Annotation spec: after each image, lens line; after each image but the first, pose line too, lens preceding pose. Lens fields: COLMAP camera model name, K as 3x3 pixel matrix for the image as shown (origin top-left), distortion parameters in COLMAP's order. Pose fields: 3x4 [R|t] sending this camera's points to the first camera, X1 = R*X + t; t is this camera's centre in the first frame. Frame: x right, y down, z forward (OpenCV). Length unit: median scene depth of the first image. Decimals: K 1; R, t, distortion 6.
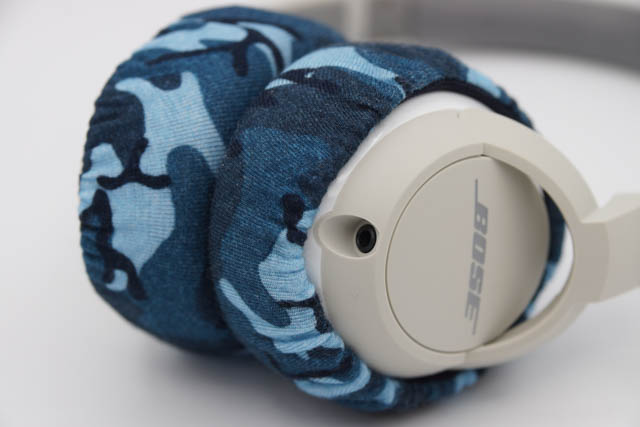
lens RADIAL K [[1975.2, 0, 318.6], [0, 1975.2, 212.2], [0, 0, 1]] dist [-0.104518, 0.000000]
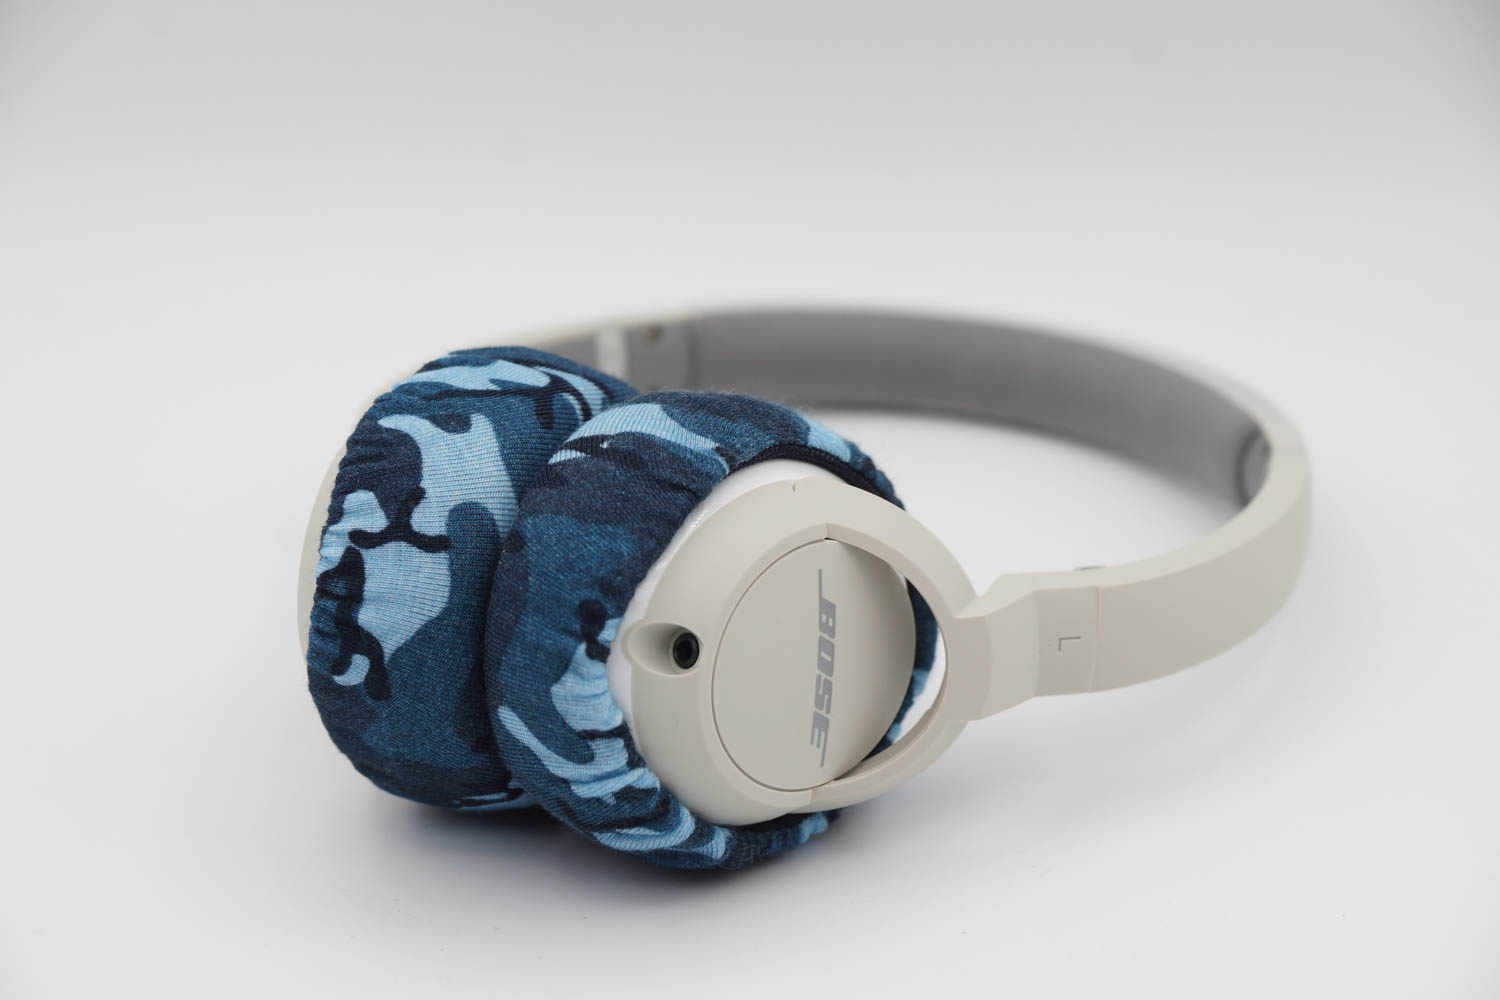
lens RADIAL K [[4629.4, 0, 755.6], [0, 4629.4, 497.0], [0, 0, 1]] dist [-0.104518, 0.000000]
pose [[0.997227, -0.029035, 0.068519, -0.072051], [0.028699, 0.999571, 0.005882, -0.057599], [-0.068660, -0.003900, 0.997633, -0.847551]]
